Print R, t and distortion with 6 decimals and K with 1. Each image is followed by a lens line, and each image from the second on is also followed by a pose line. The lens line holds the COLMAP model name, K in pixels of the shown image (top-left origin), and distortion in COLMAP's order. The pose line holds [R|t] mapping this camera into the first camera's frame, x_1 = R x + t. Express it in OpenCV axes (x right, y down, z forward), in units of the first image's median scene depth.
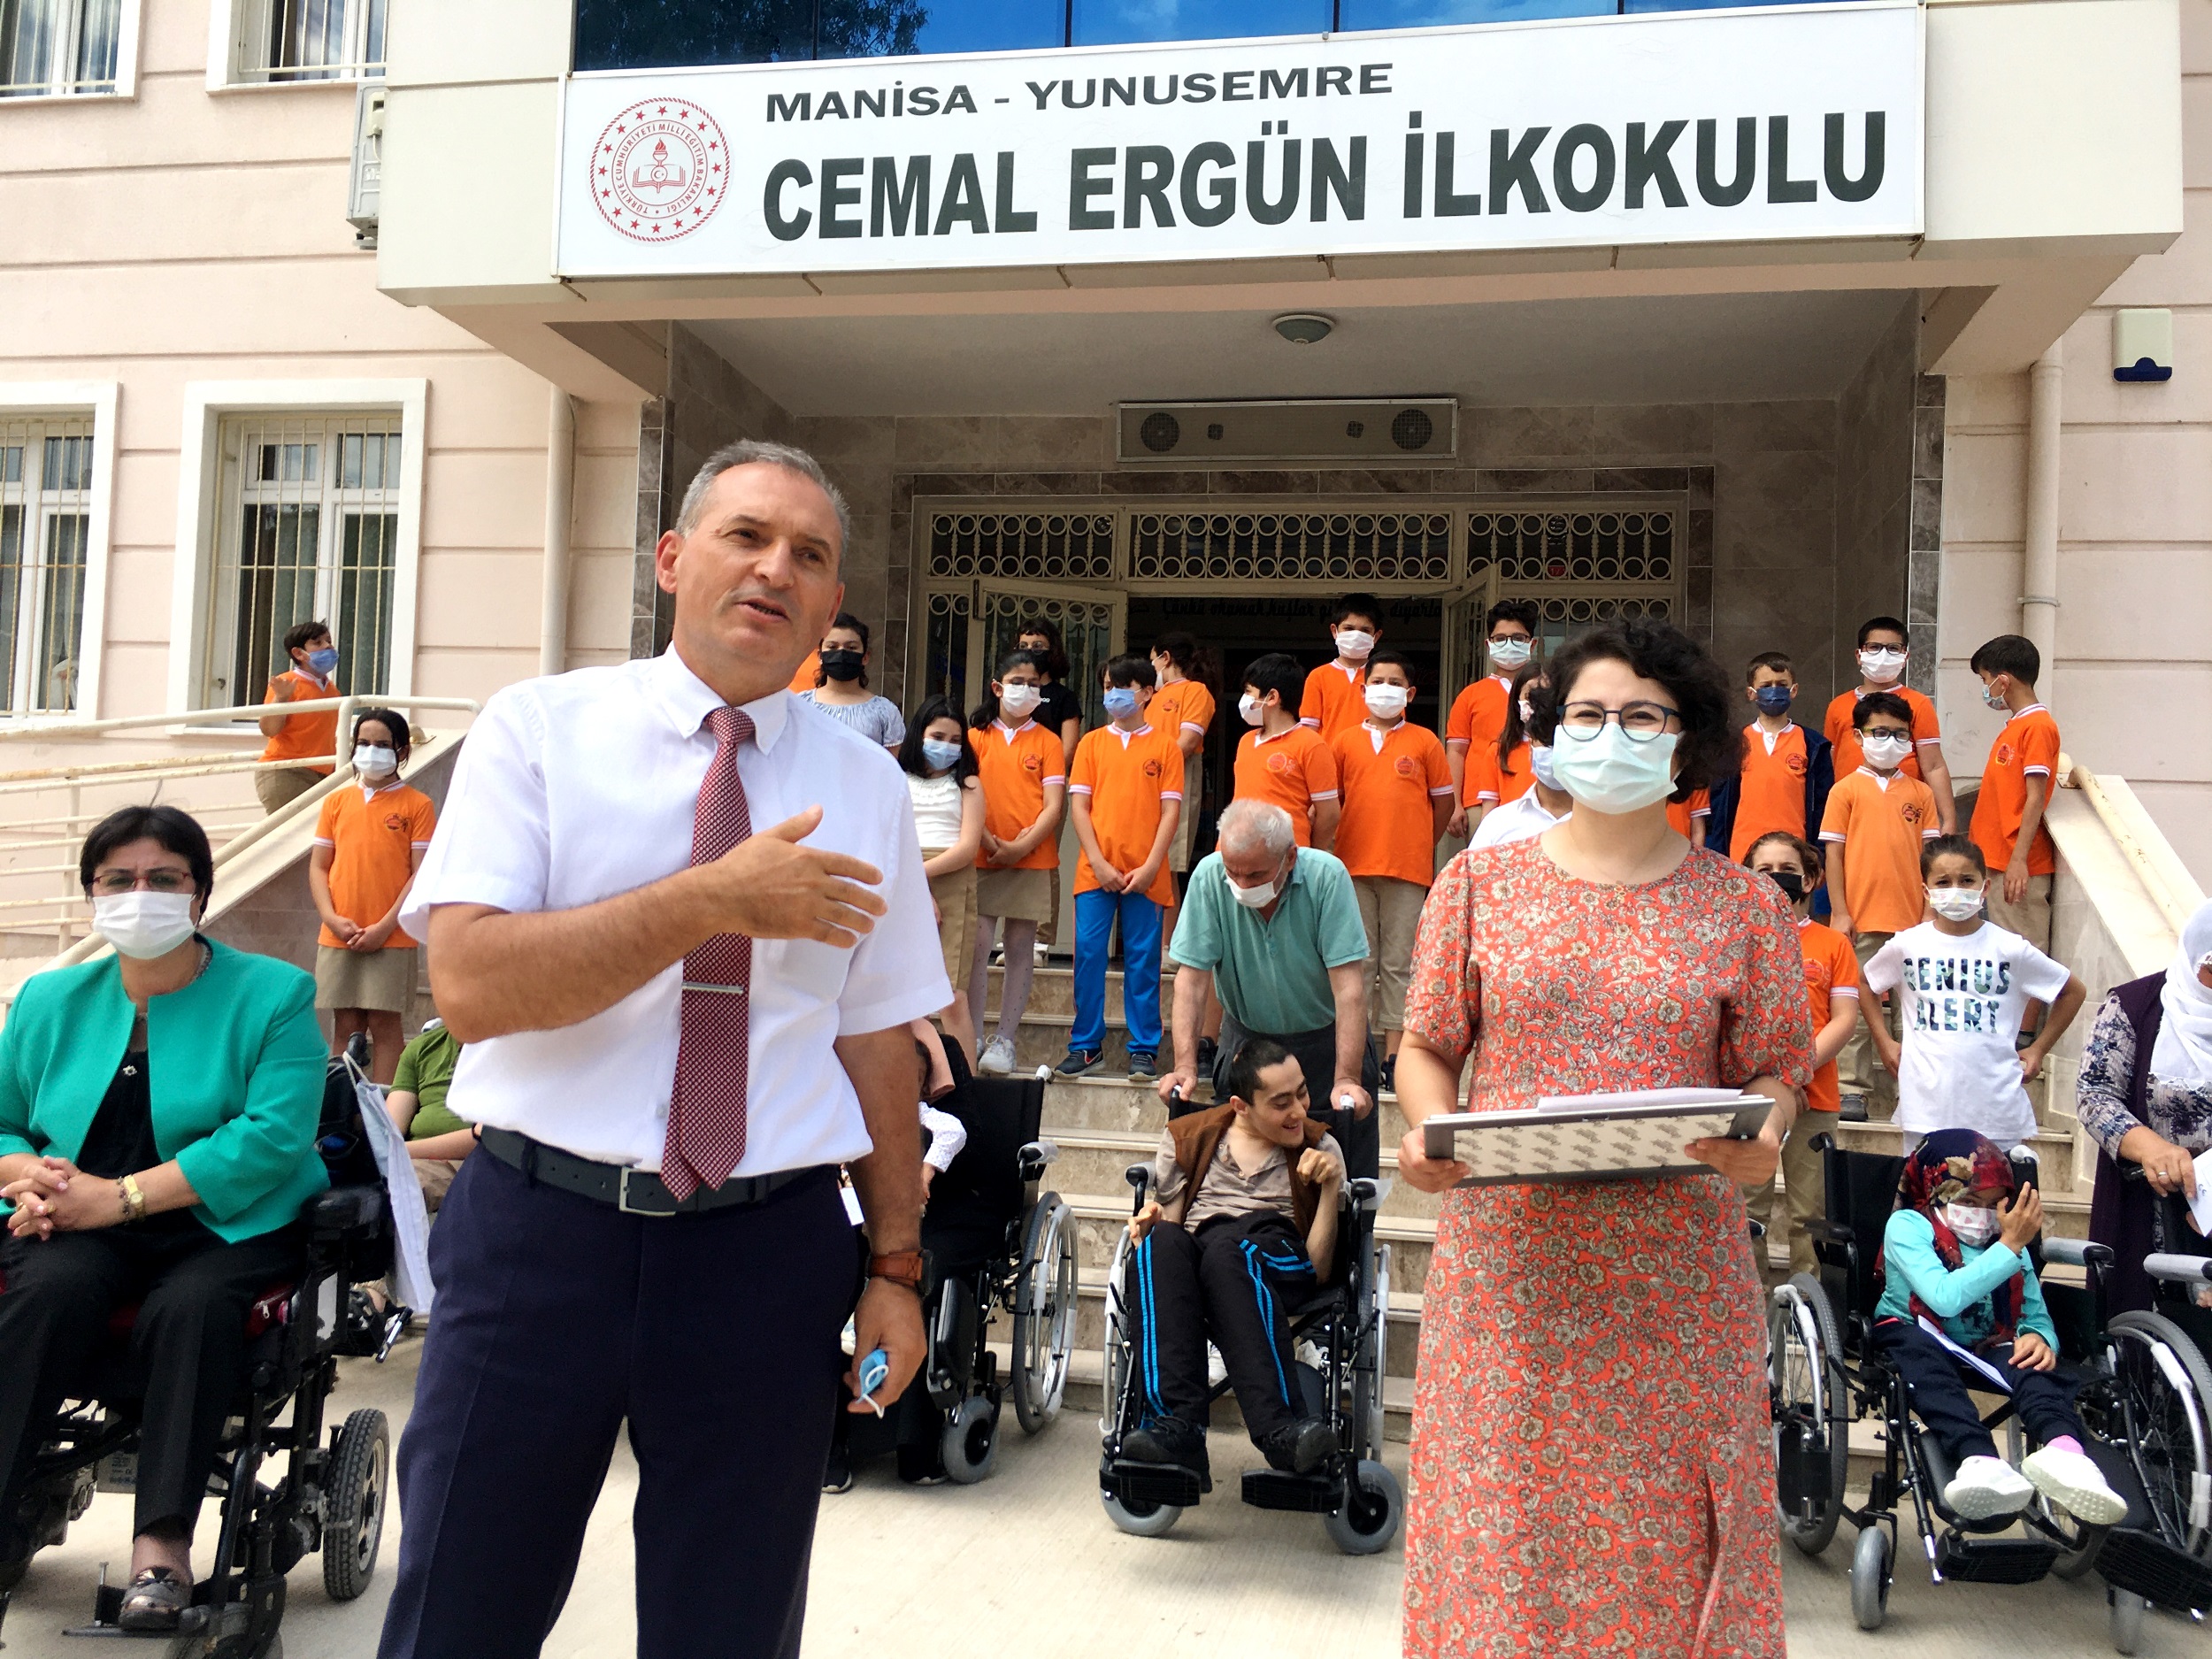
lens RADIAL K [[1871.6, 0, 1101.2], [0, 1871.6, 829.2], [0, 0, 1]] dist [0.078352, -0.120380]
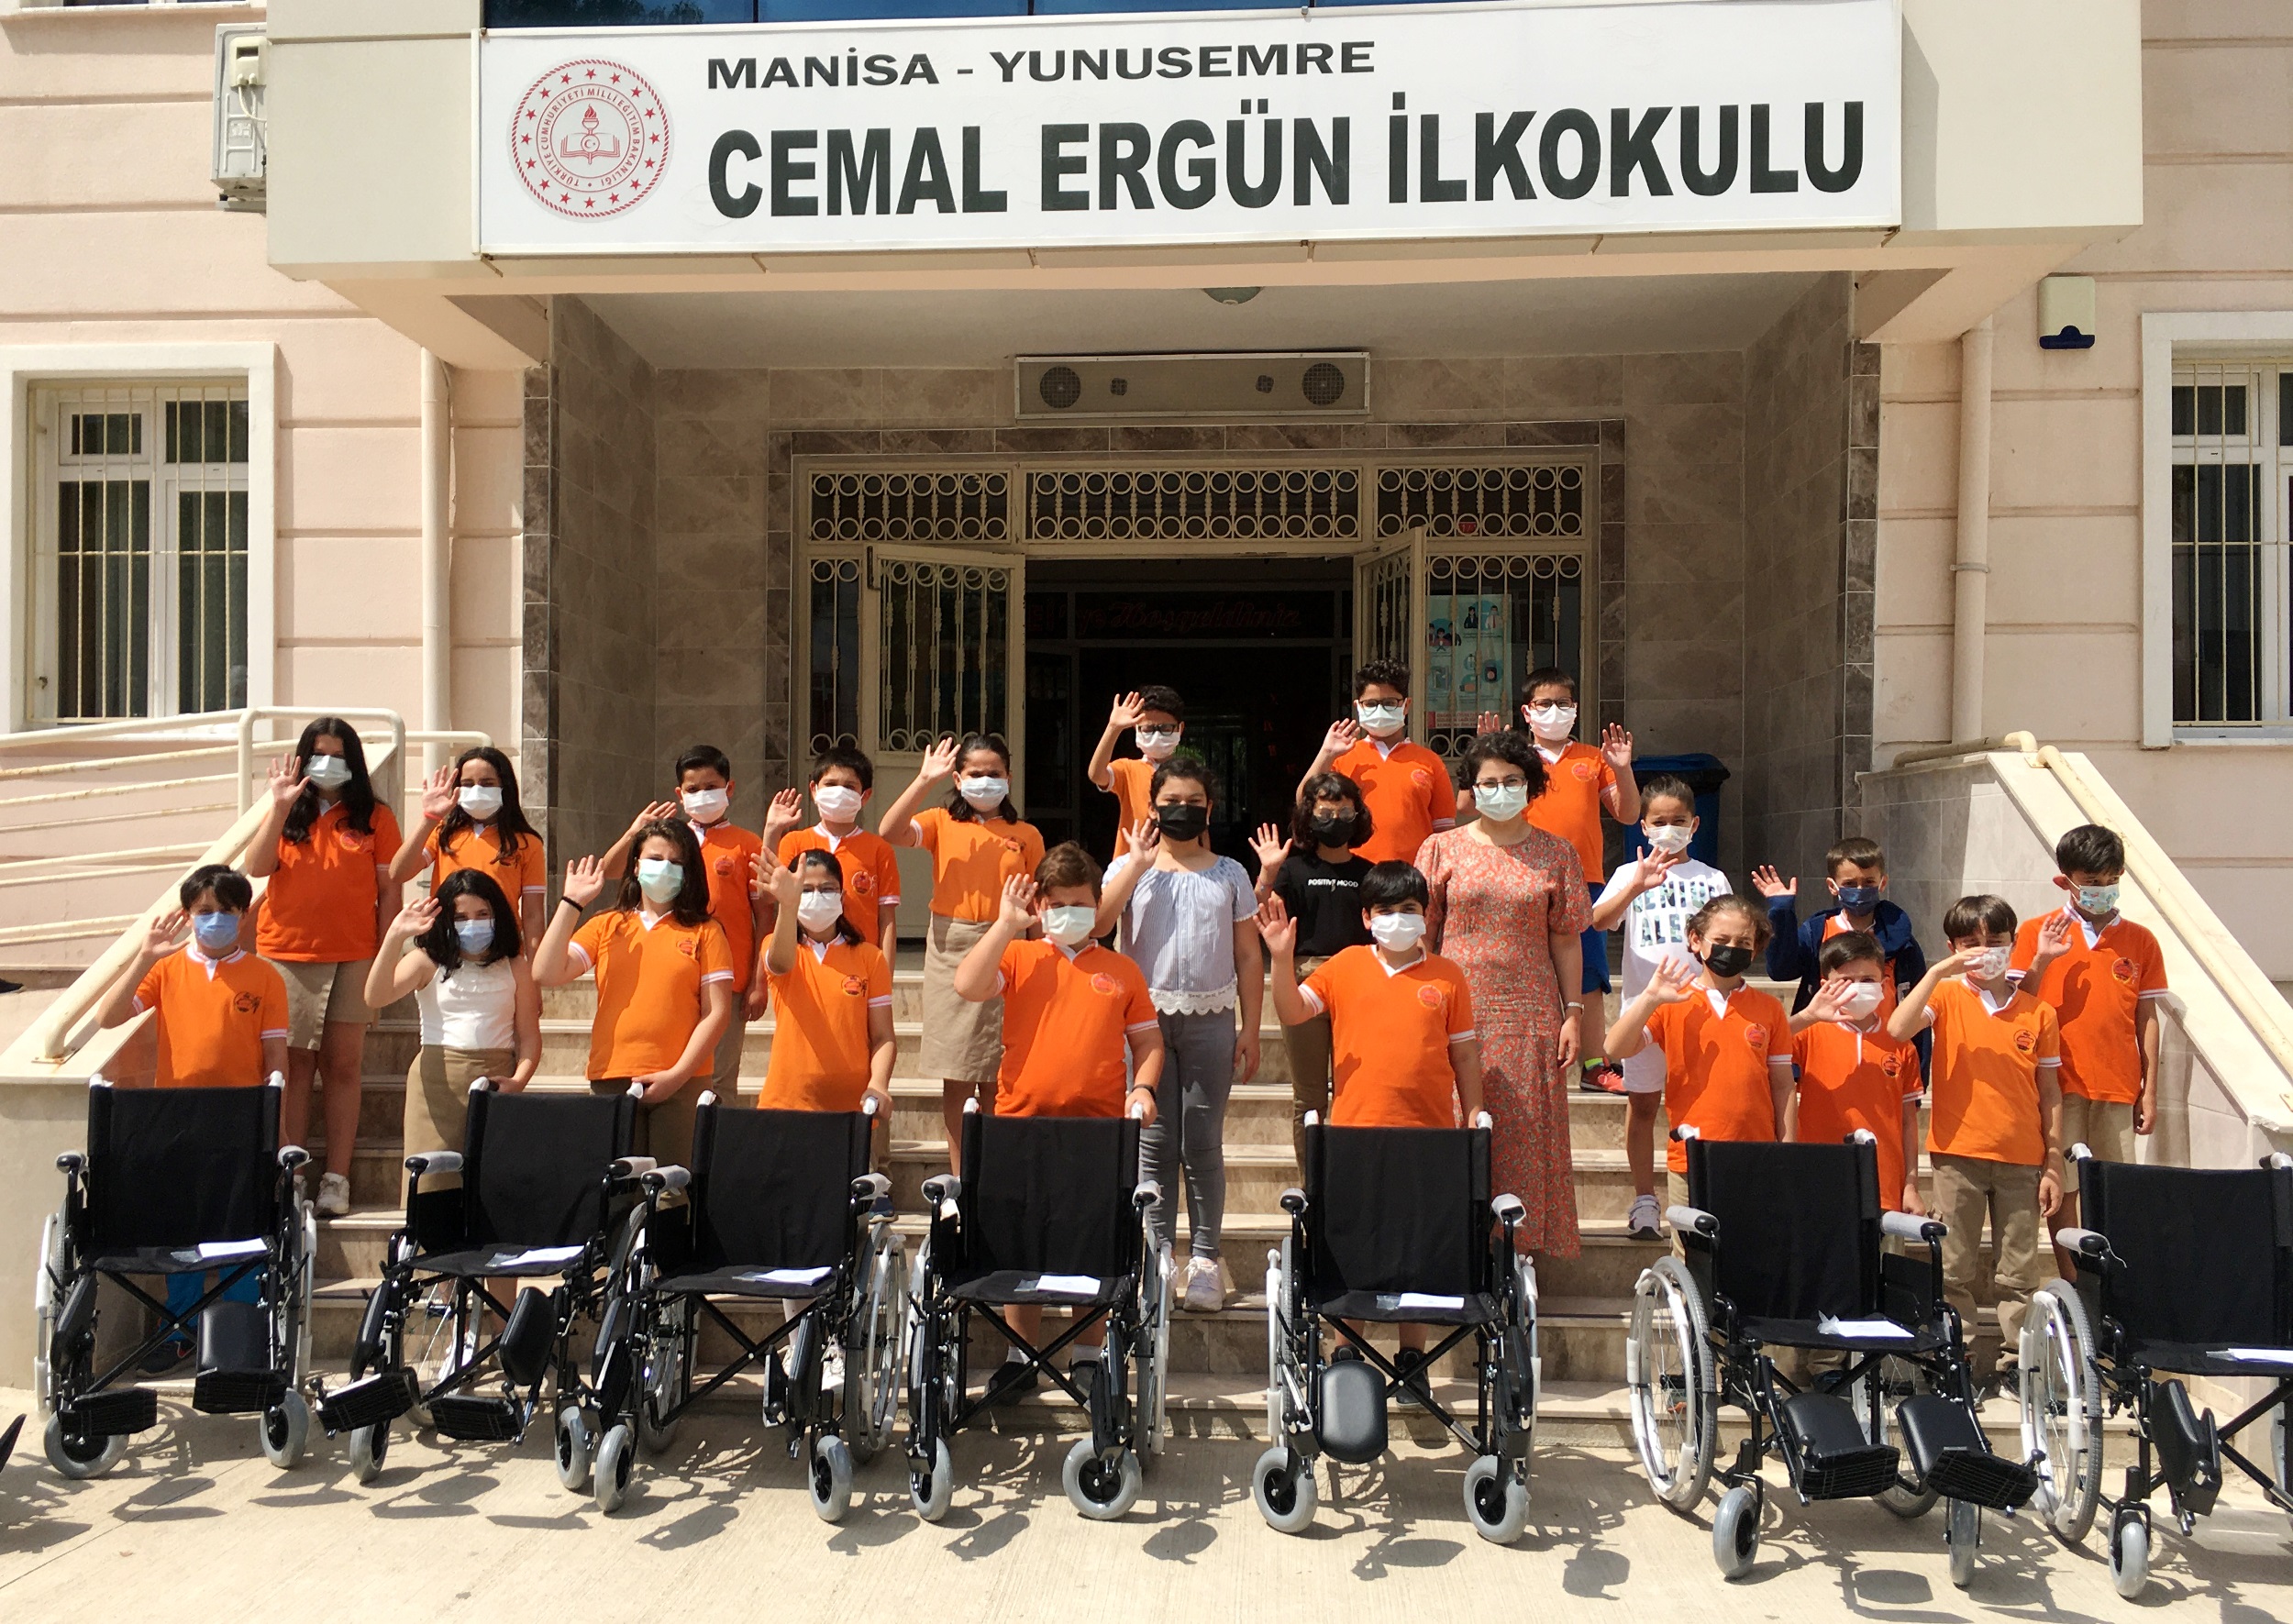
lens RADIAL K [[2030.7, 0, 1075.5], [0, 2030.7, 851.9], [0, 0, 1]] dist [0.071620, -0.096196]
pose [[0.991854, -0.037725, 0.121669, -0.133999], [0.031235, 0.998008, 0.054814, -0.046415], [-0.123494, -0.050568, 0.991056, -0.049361]]
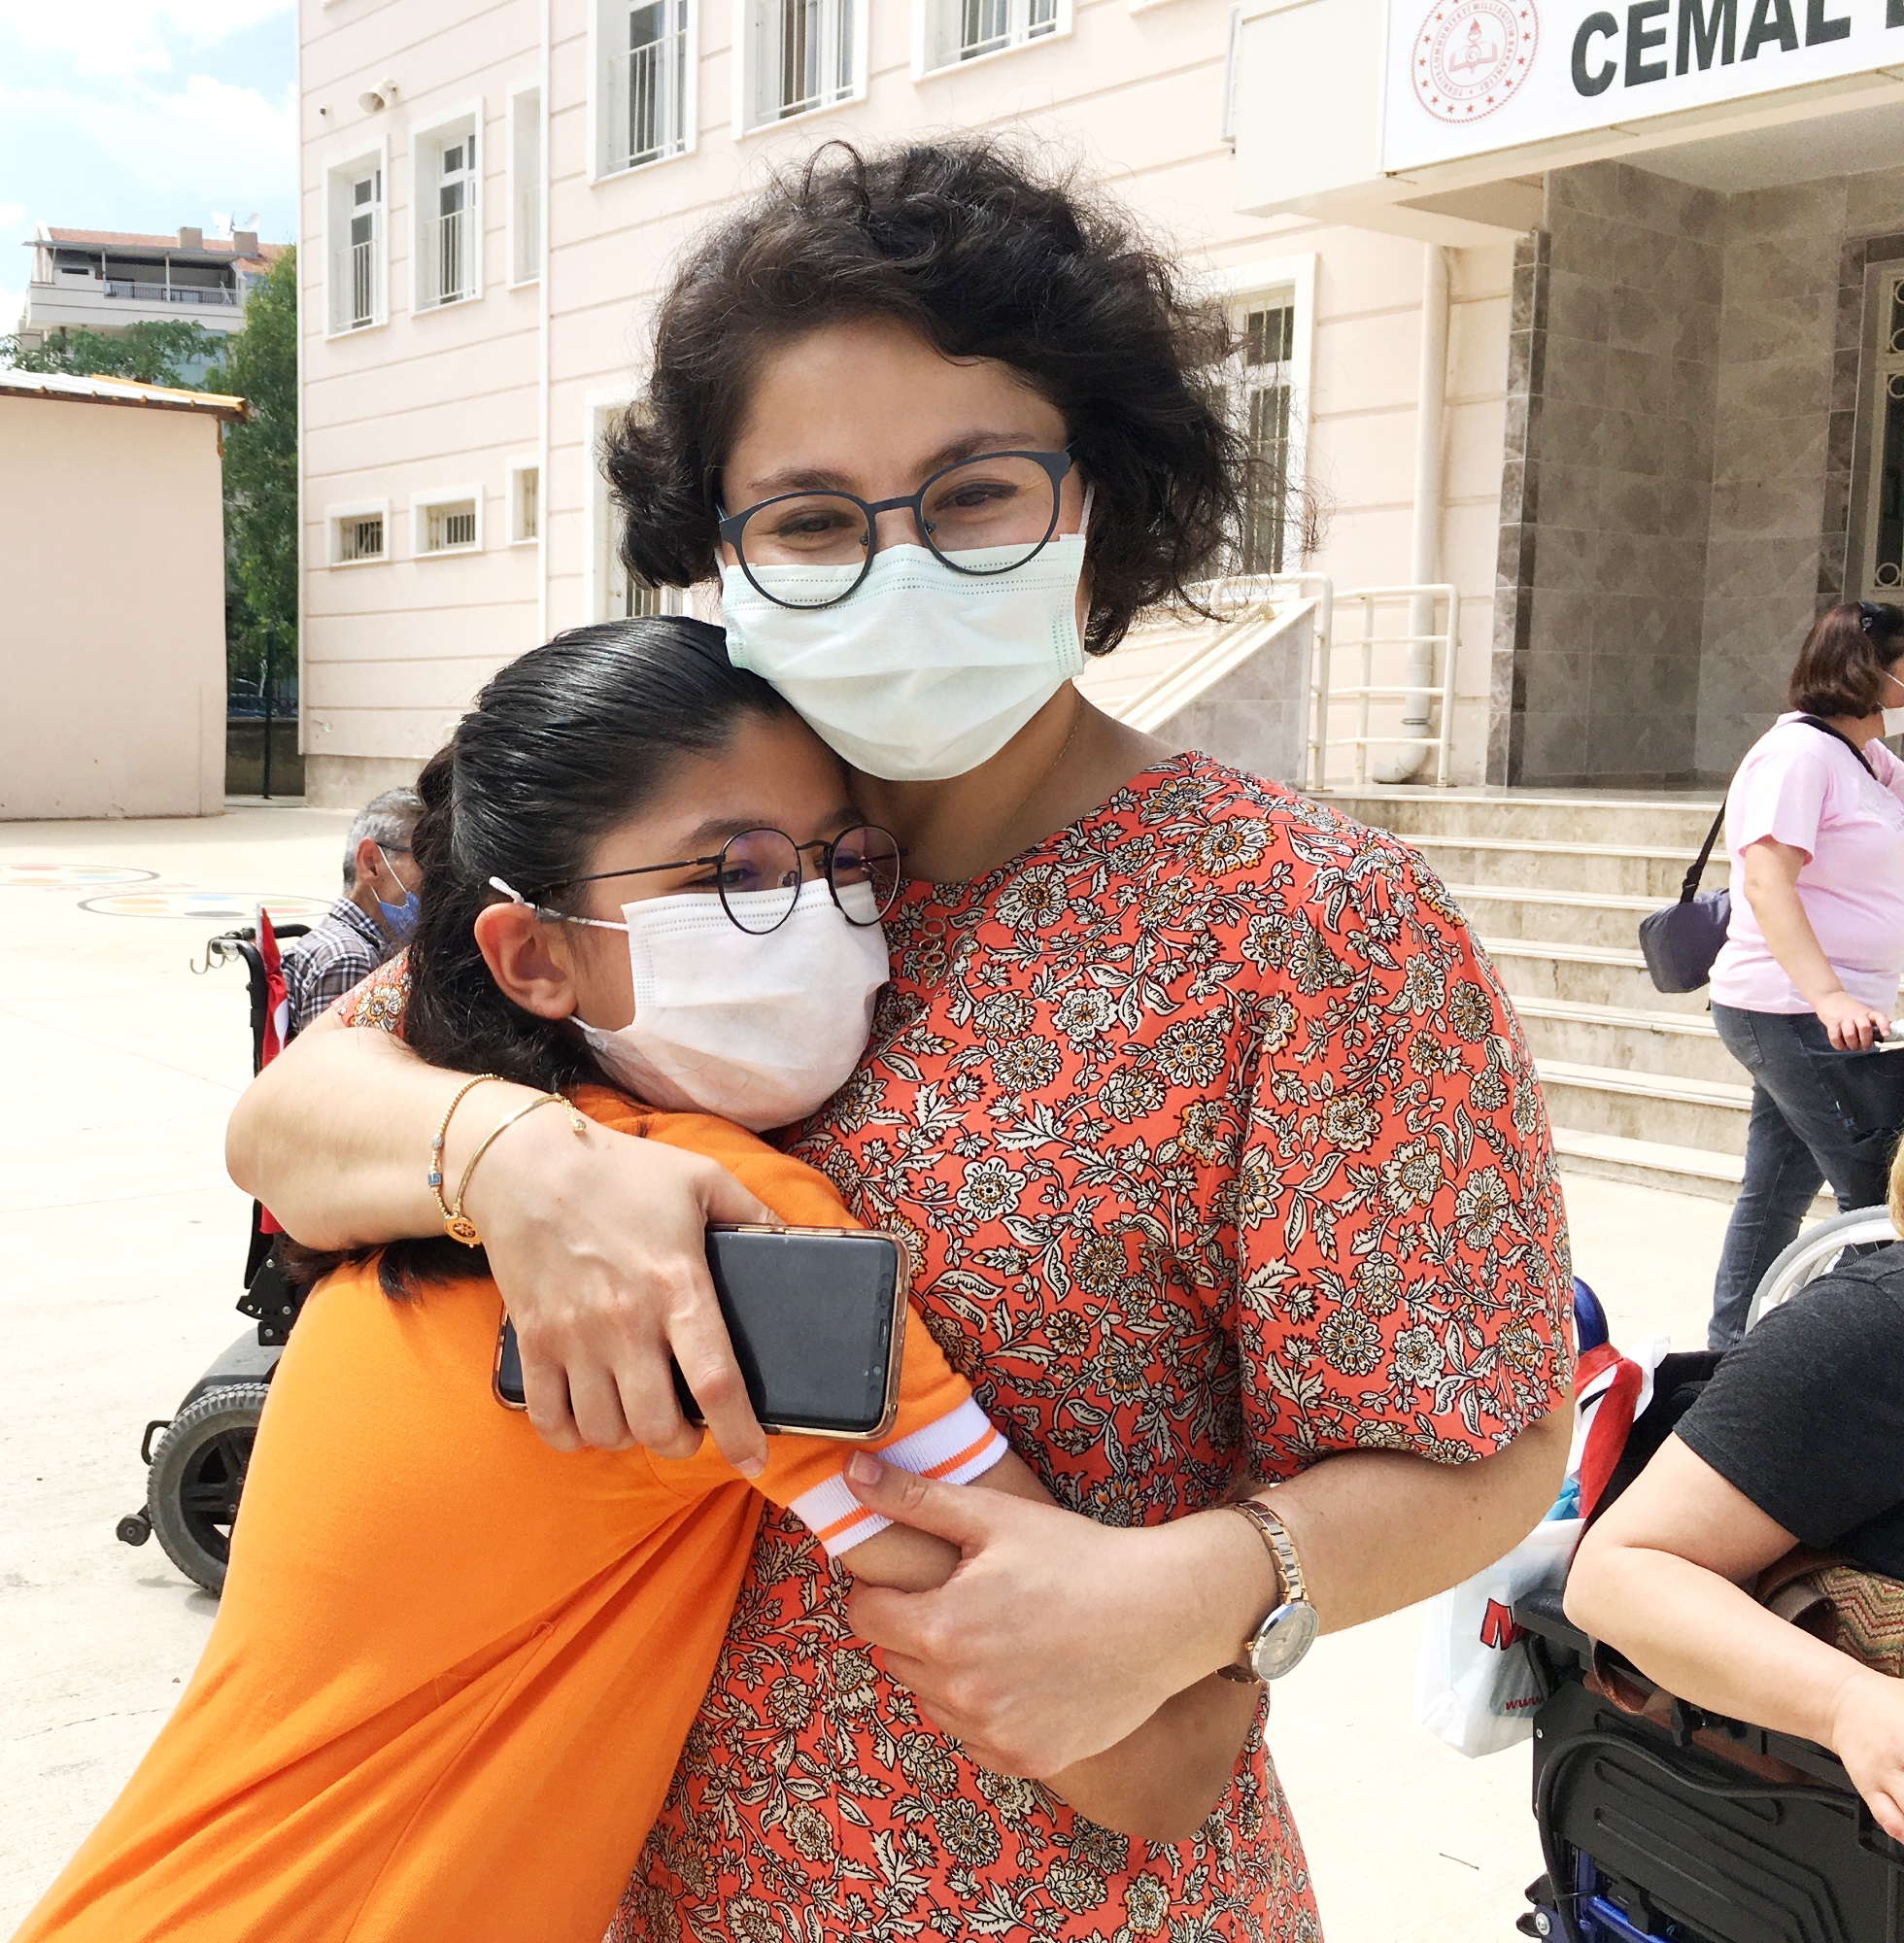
lens RADIAL K [[2216.2, 0, 605.6], [0, 2216.2, 974.8], [0, 0, 1]] dist [0.070817, -0.114925]
pose [[0.736239, 0.039819, -0.675550, 0.274414], [0.065894, 0.989305, 0.130126, -0.035192], [0.673506, -0.140319, 0.725741, -0.300433]]
